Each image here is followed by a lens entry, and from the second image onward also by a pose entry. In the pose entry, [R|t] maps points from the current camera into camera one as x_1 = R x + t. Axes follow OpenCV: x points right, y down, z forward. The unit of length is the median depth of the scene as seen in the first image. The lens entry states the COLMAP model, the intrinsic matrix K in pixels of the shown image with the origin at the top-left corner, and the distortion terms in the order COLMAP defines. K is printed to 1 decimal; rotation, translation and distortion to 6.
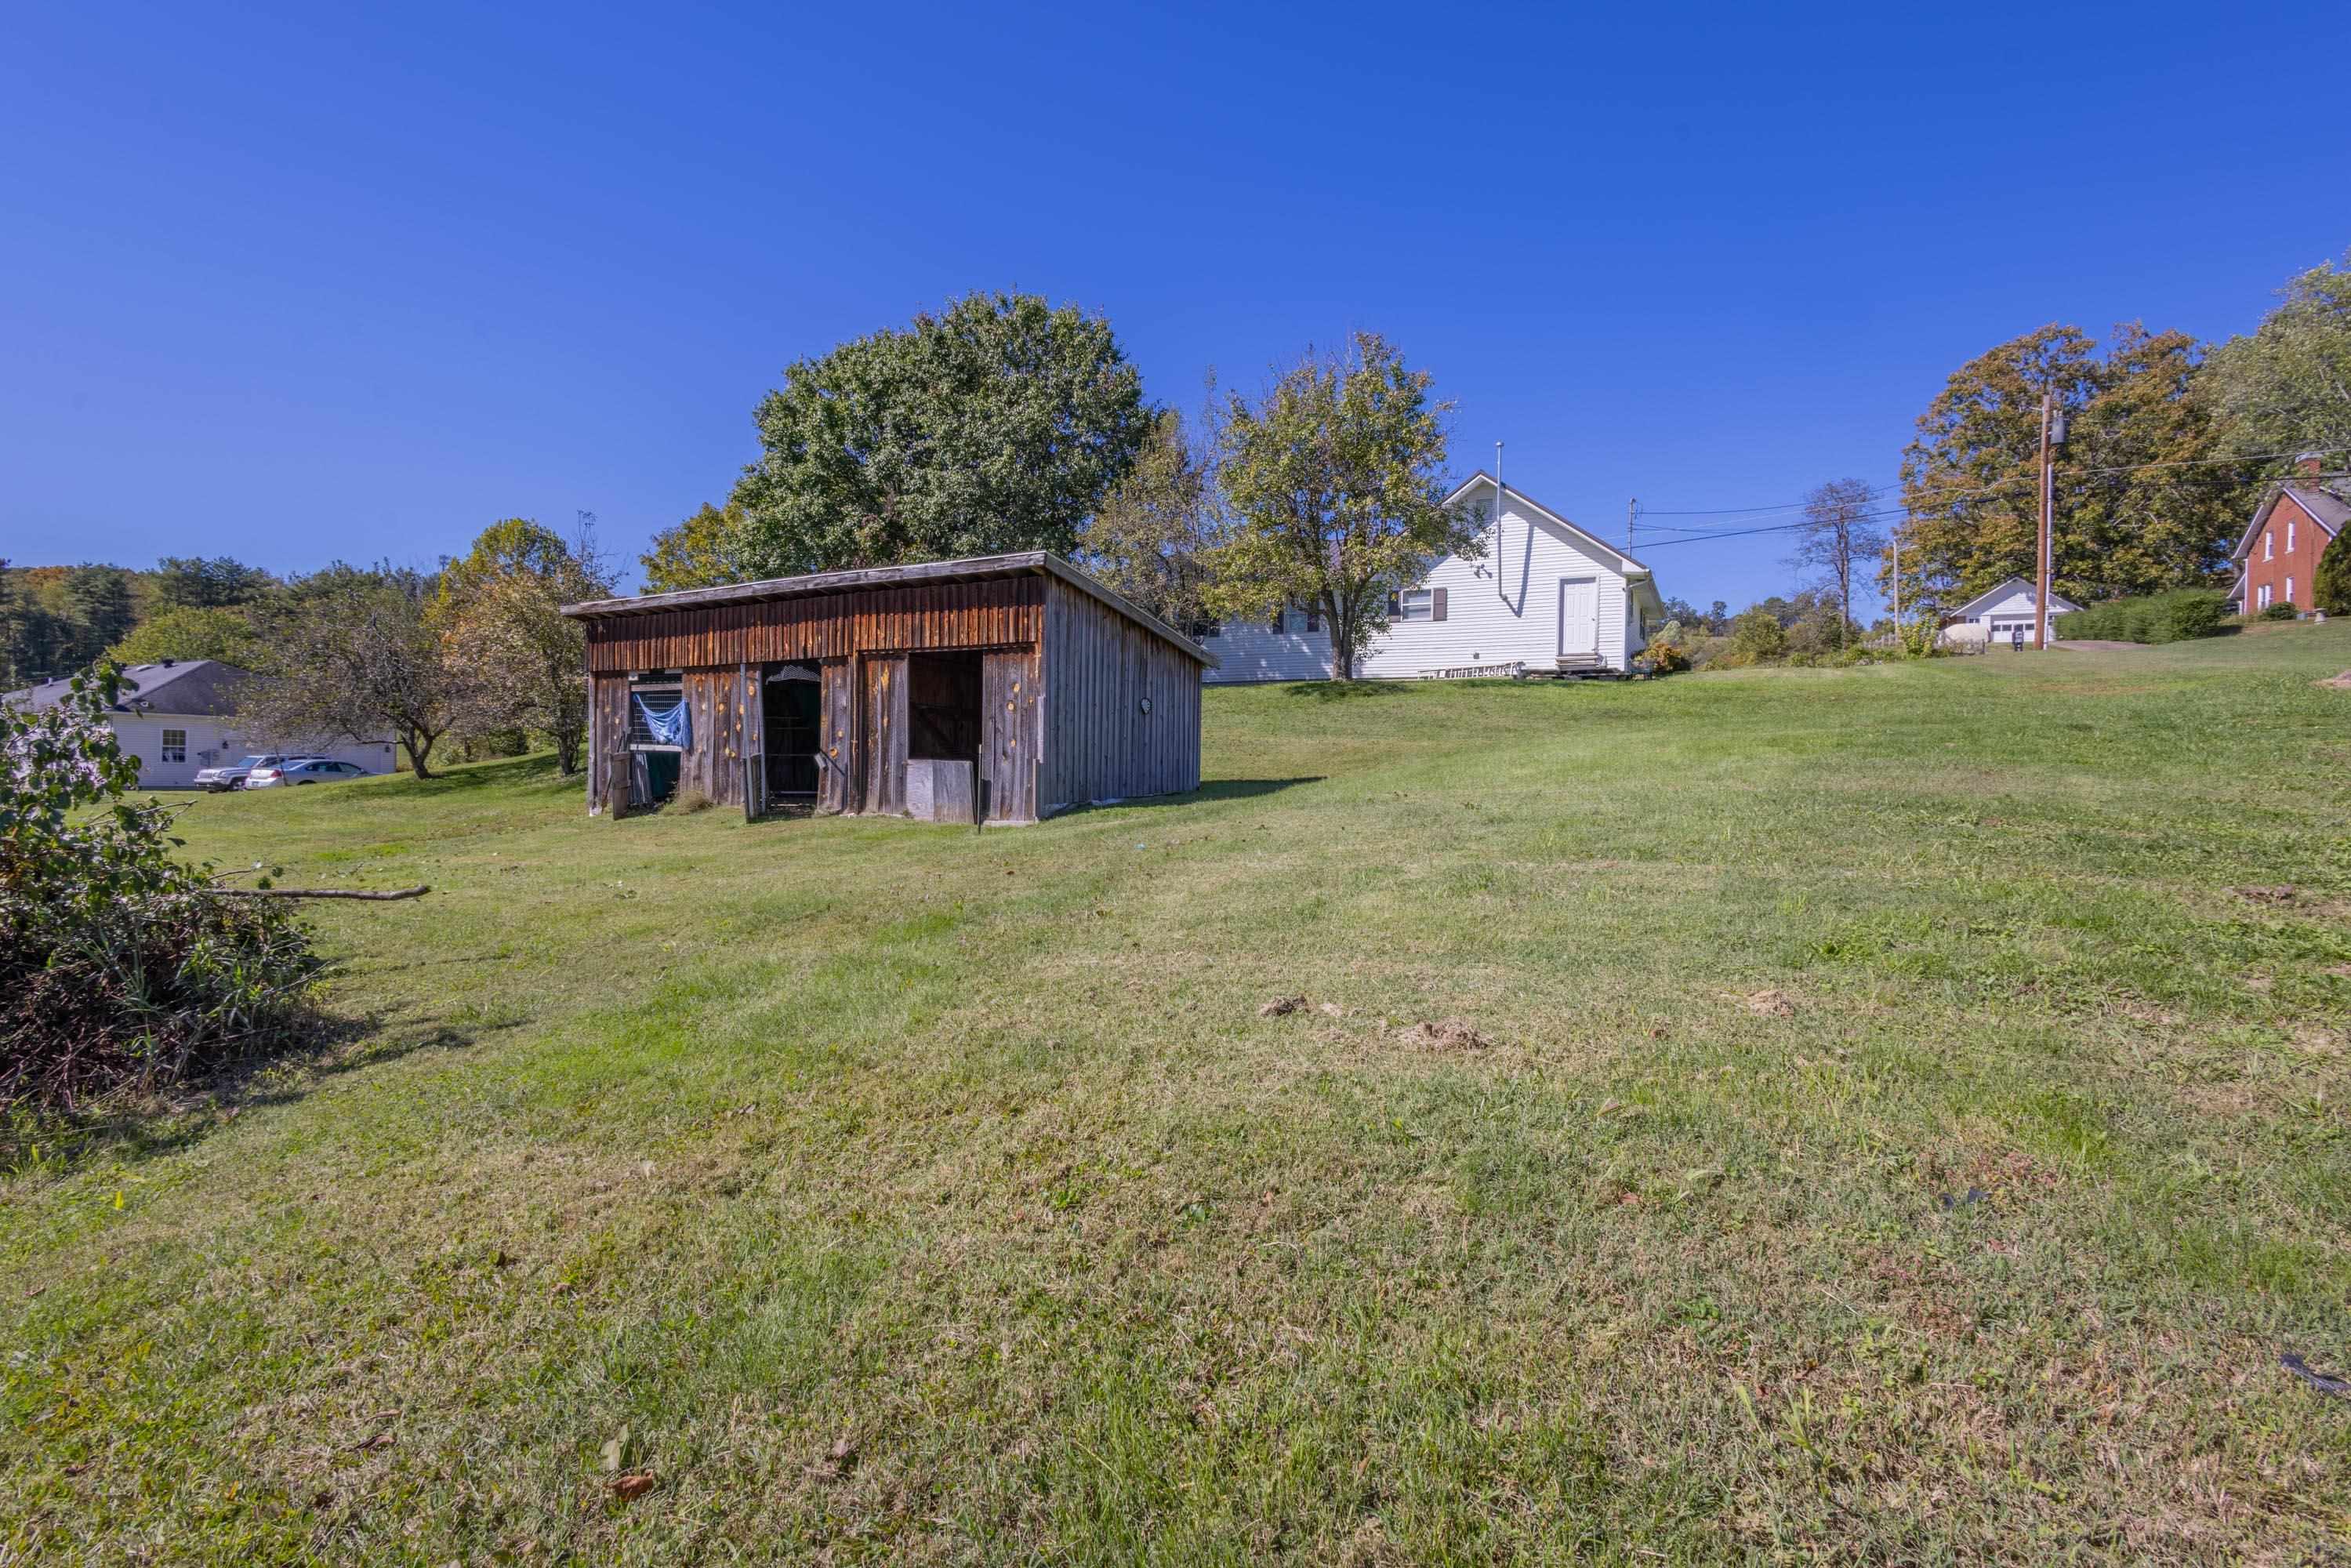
lens RADIAL K [[1079.3, 0, 1175.5], [0, 1079.3, 784.0], [0, 0, 1]] dist [0.000978, -0.000202]
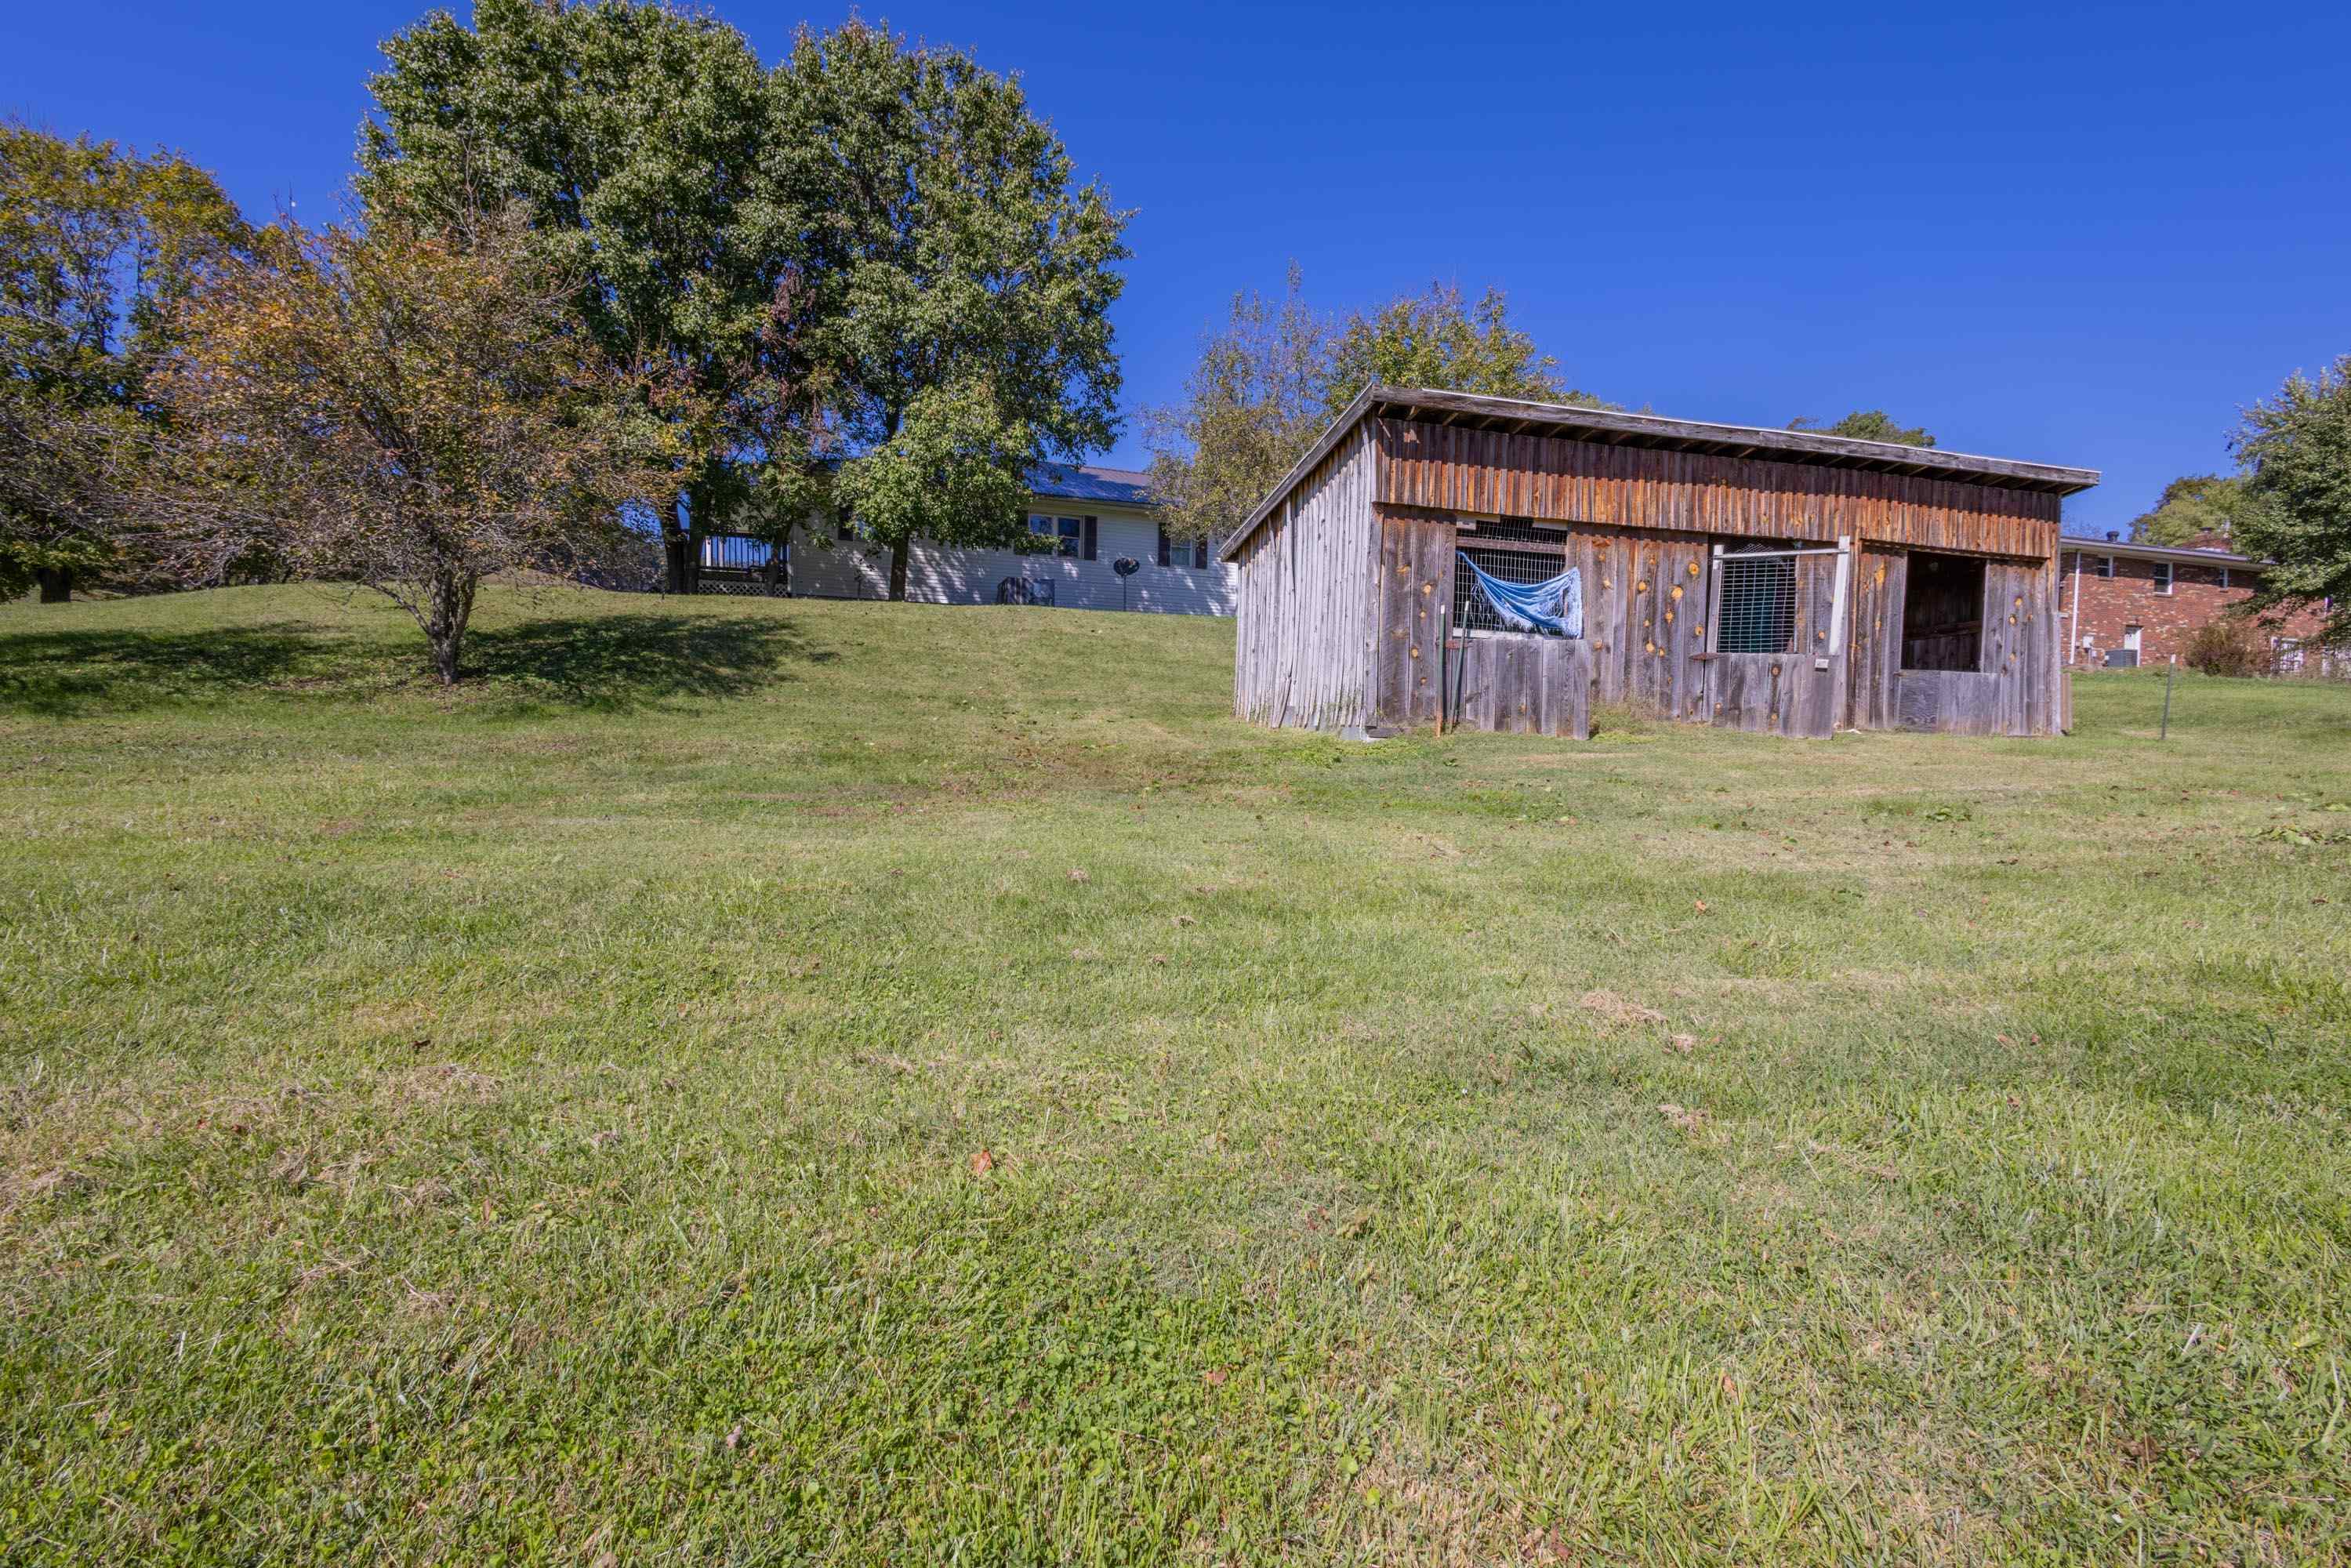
lens RADIAL K [[1079.3, 0, 1175.5], [0, 1079.3, 784.0], [0, 0, 1]] dist [0.000978, -0.000202]
pose [[0.687816, -0.024400, 0.725475, -1.252256], [0.001027, 0.999467, 0.032641, 0.040003], [-0.725884, -0.021706, 0.687474, 0.779334]]
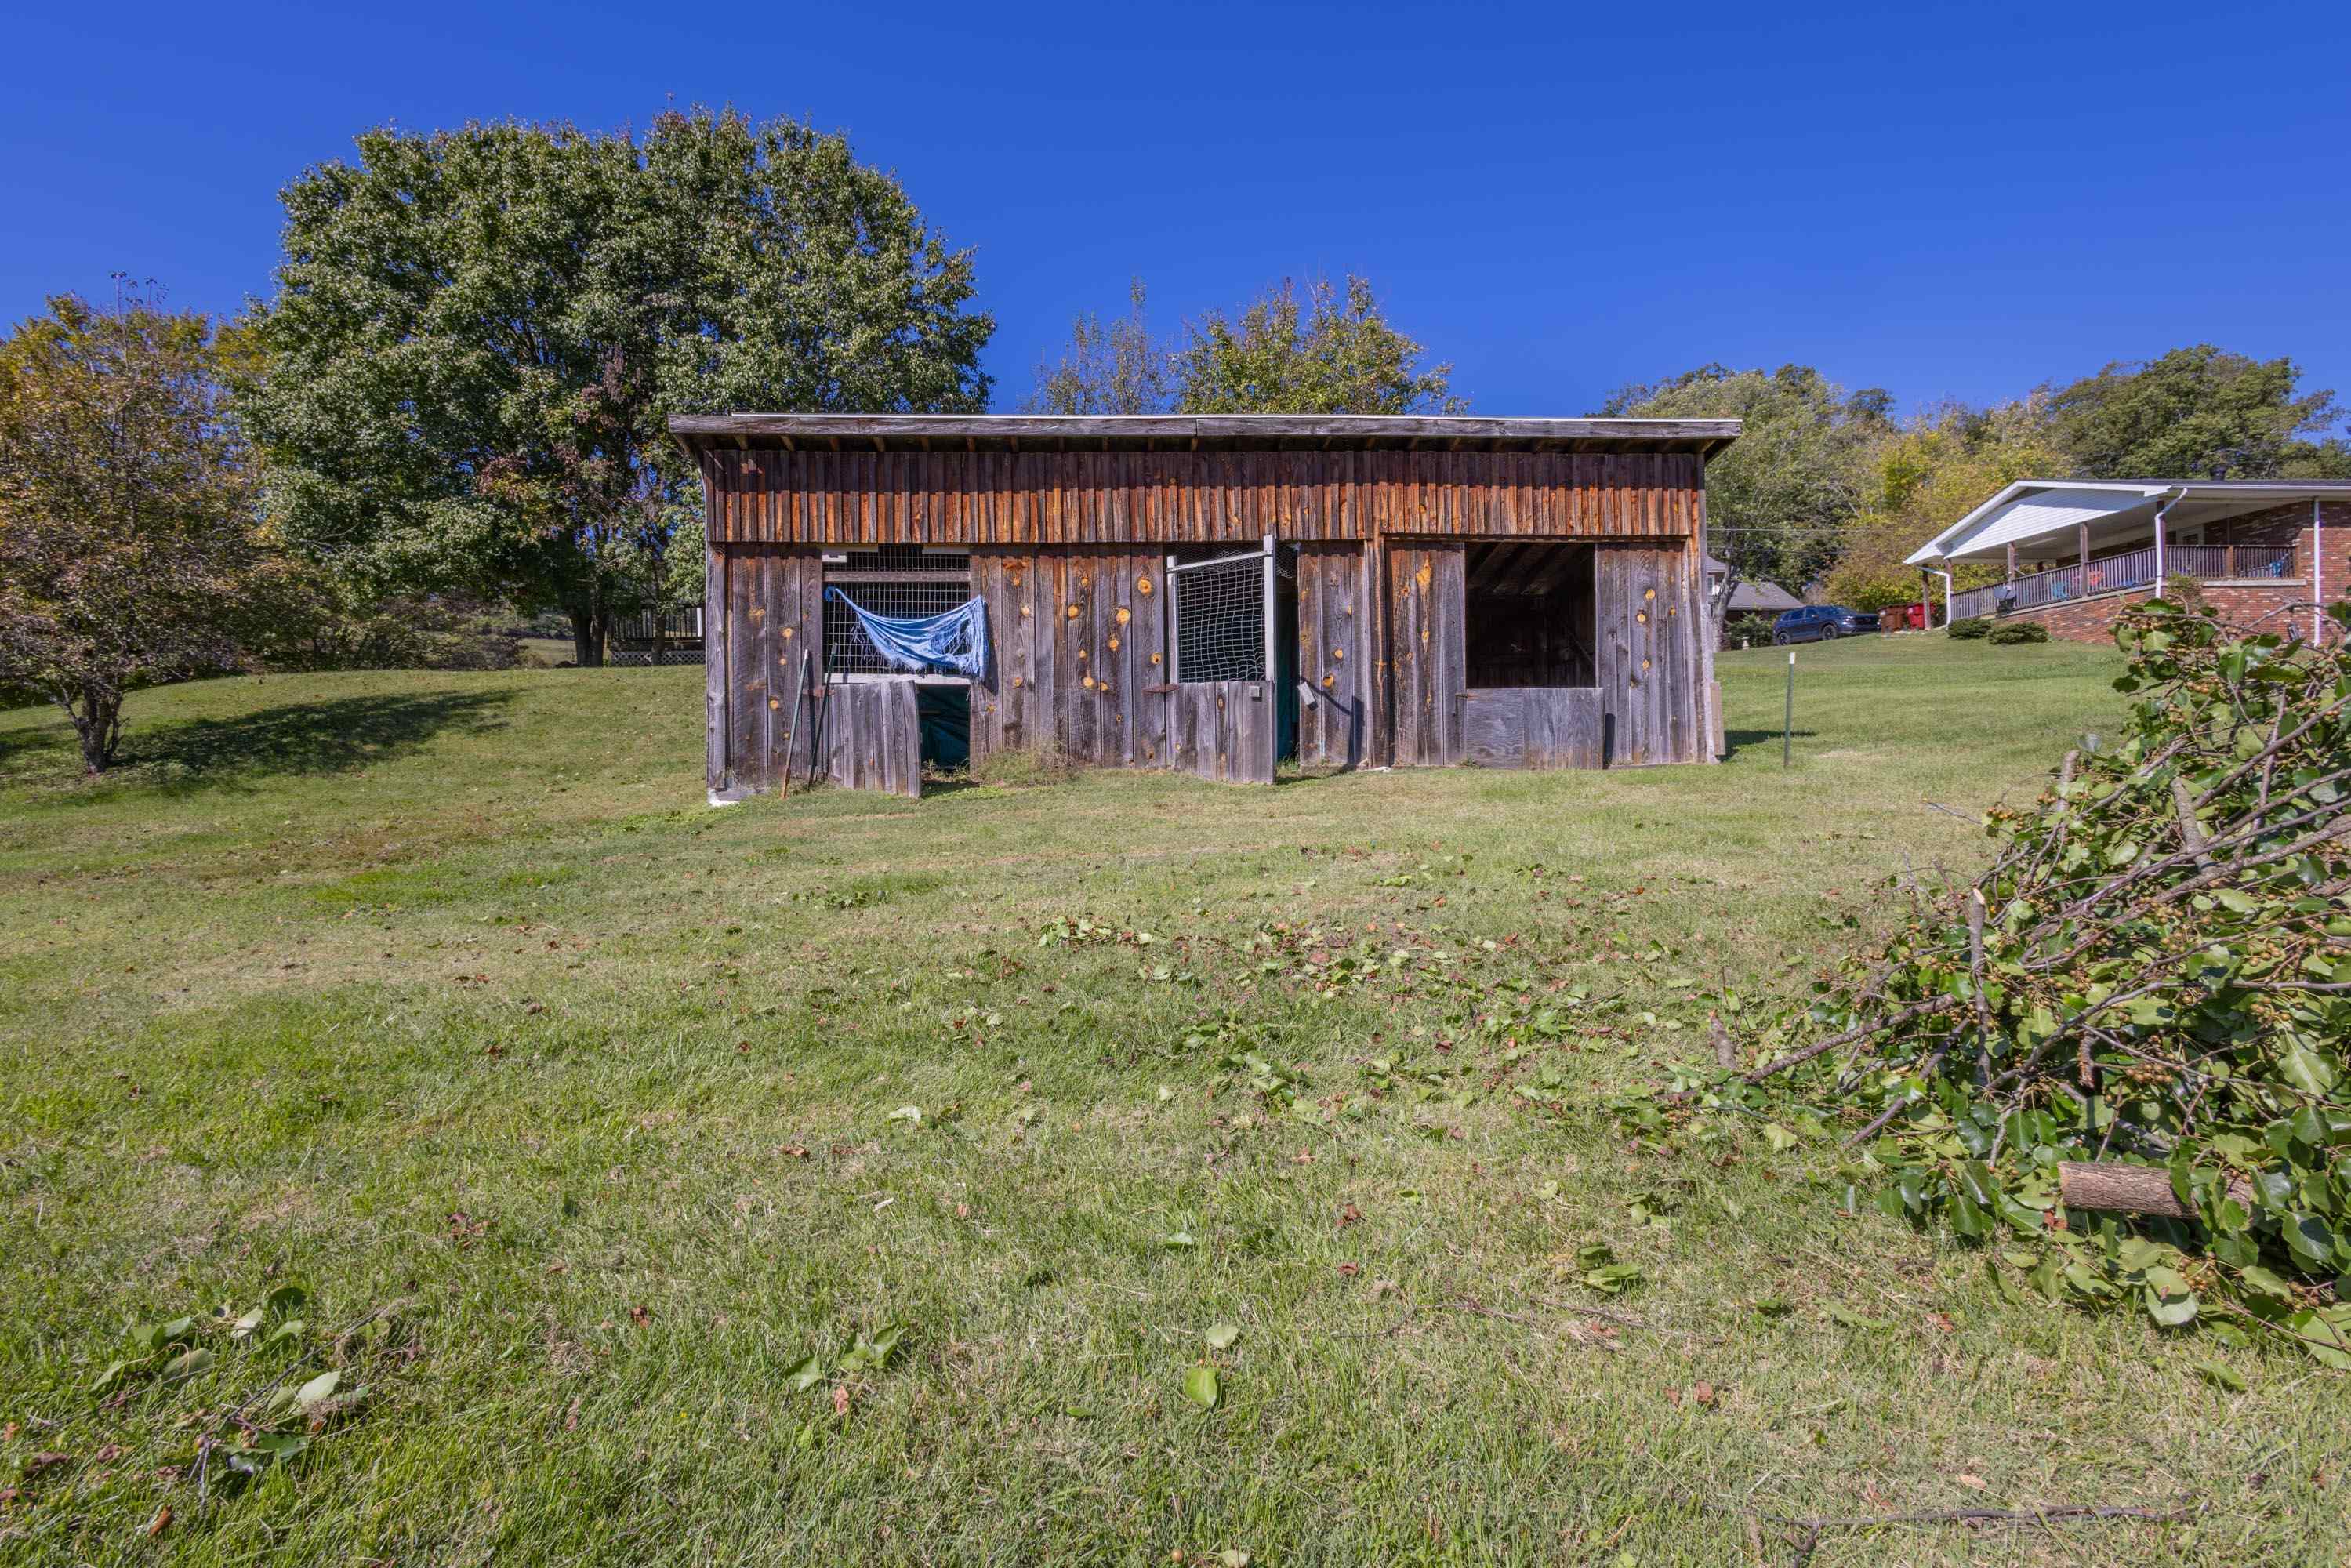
lens RADIAL K [[1111.4, 0, 1175.5], [0, 1111.4, 784.0], [0, 0, 1]] dist [-0.002557, 0.000168]
pose [[0.827655, -0.023883, 0.560729, -0.786621], [0.034380, 0.999375, -0.008178, 0.037614], [-0.560184, 0.026046, 0.827959, 0.472400]]
